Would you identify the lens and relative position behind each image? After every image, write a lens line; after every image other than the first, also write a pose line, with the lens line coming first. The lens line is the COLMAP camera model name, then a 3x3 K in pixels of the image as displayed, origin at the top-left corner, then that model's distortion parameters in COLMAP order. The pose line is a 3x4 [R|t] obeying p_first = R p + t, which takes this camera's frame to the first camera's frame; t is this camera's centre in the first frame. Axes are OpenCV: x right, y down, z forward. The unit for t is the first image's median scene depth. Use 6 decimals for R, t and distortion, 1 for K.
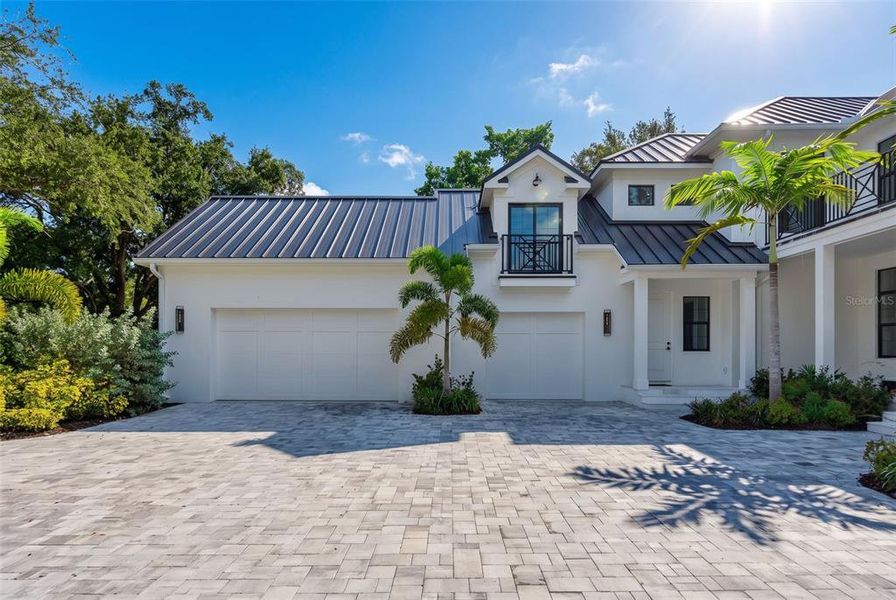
lens RADIAL K [[511.8, 0, 443.2], [0, 511.8, 350.8], [0, 0, 1]] dist [0.003564, -0.000078]
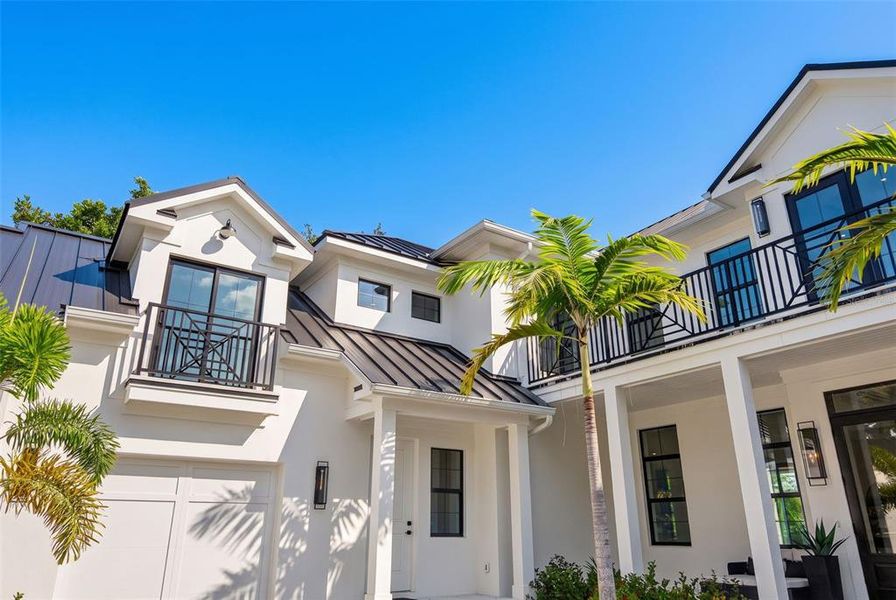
lens RADIAL K [[618.5, 0, 448.0], [0, 618.5, 300.0], [0, 0, 1]] dist [0.004089, 0.003621]
pose [[0.820650, 0.200002, 0.535287, 0.025774], [0.000026, 0.936736, -0.350037, -0.005692], [-0.571431, 0.287272, 0.768727, 0.332354]]
